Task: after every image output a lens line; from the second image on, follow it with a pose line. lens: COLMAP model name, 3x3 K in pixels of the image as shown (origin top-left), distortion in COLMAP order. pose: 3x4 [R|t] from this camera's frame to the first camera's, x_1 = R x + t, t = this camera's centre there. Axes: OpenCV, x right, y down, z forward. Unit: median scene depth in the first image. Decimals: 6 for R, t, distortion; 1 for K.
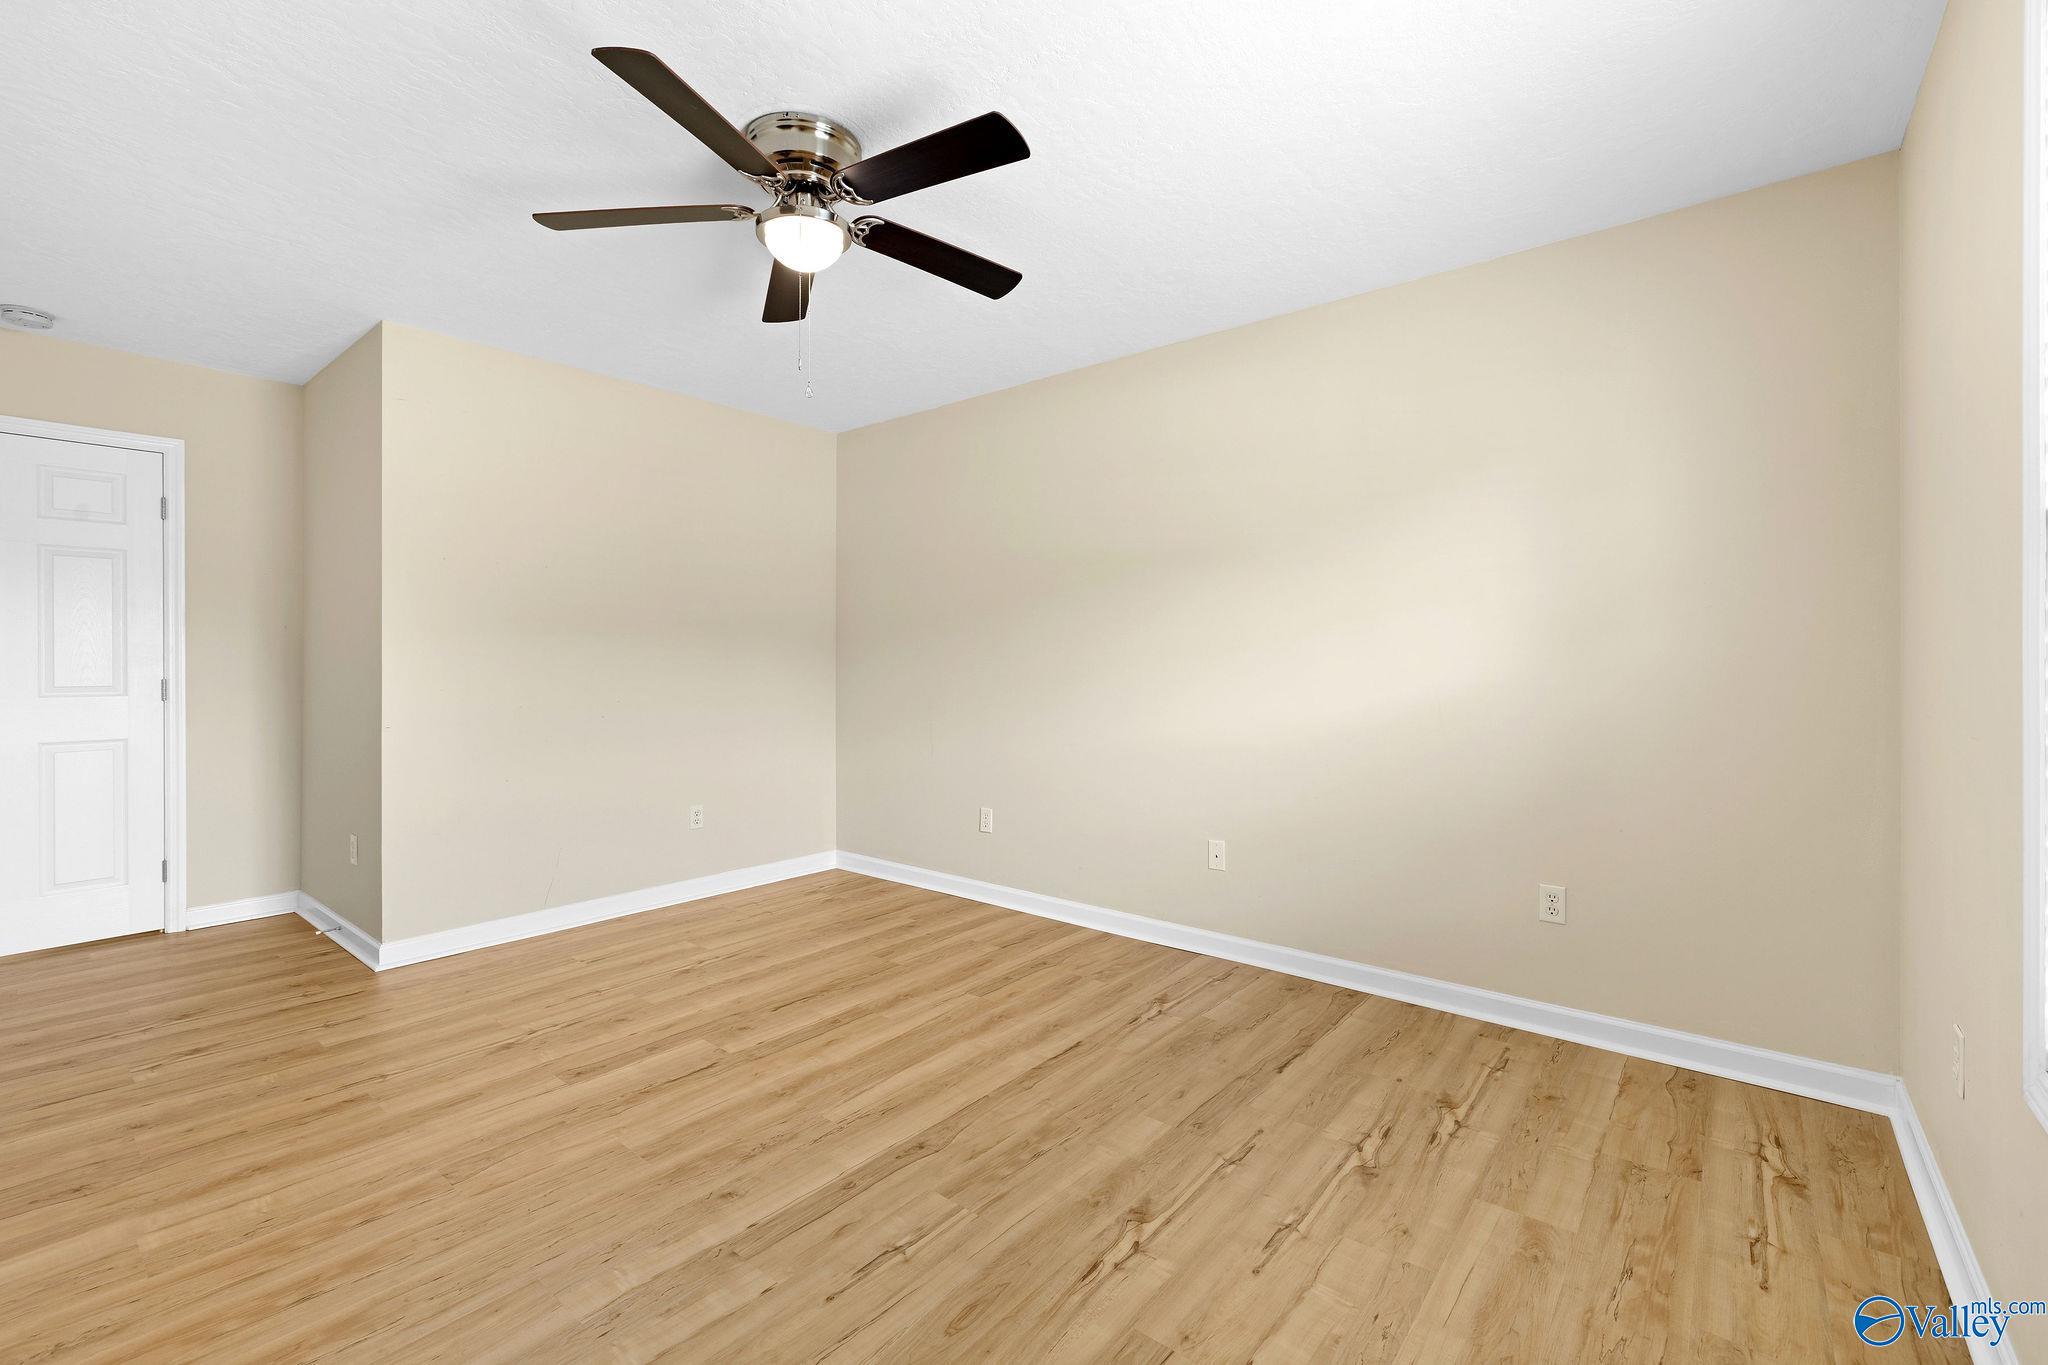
lens RADIAL K [[882.5, 0, 1016.1], [0, 882.5, 664.0], [0, 0, 1]] dist [0.001245, 0.000035]
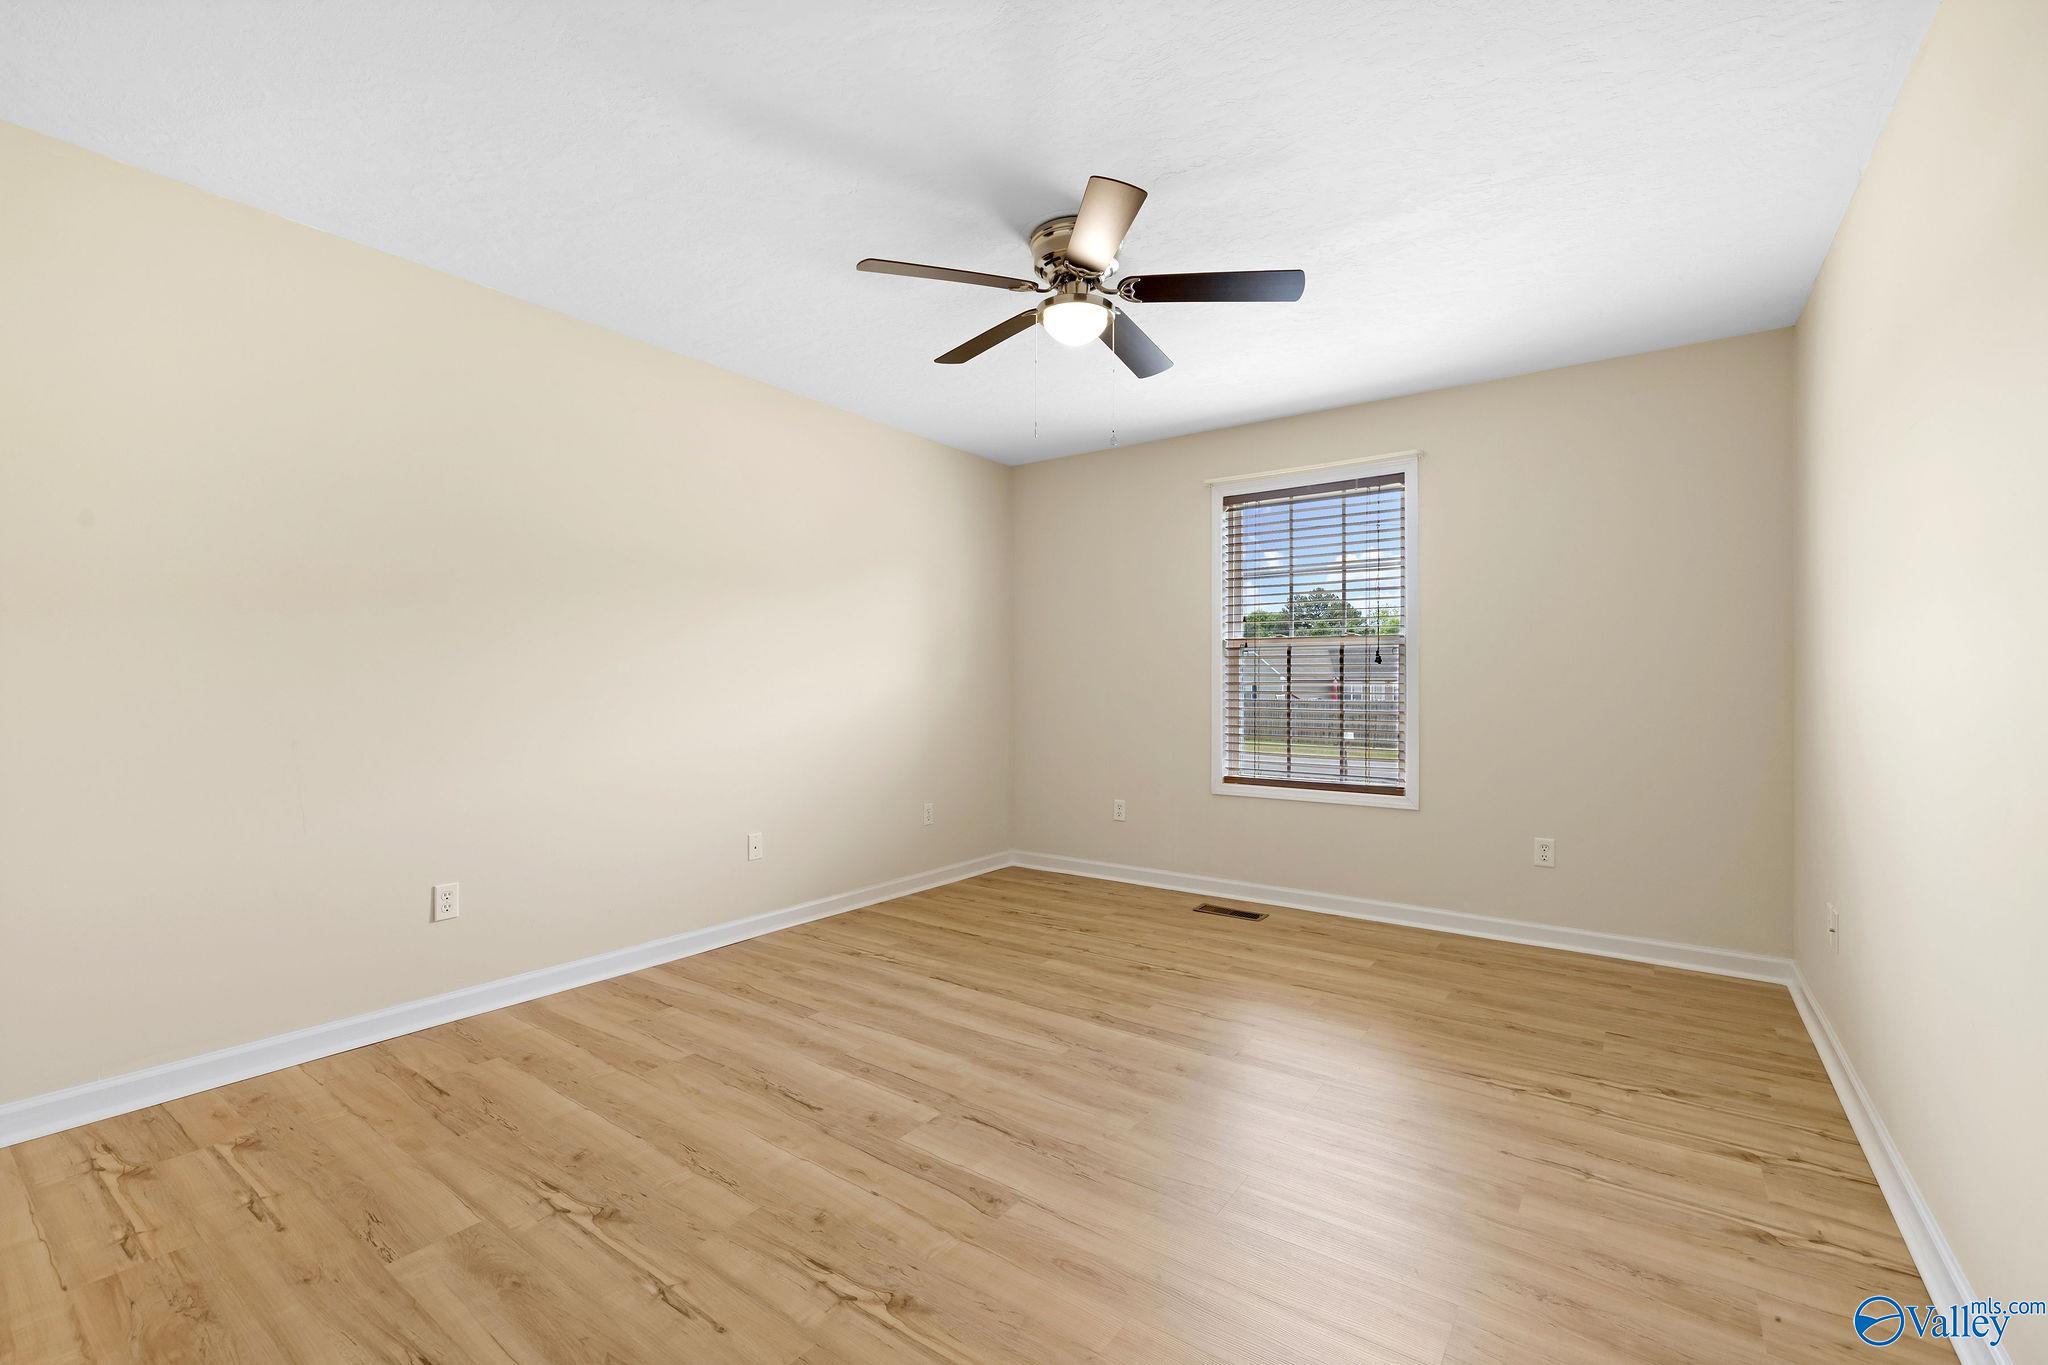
lens RADIAL K [[882.5, 0, 1016.1], [0, 882.5, 664.0], [0, 0, 1]] dist [0.001245, 0.000035]
pose [[-0.072126, 0.017050, 0.997250, -1.103202], [-0.008419, 0.999808, -0.017703, -0.000737], [-0.997360, -0.009673, -0.071969, 0.888361]]
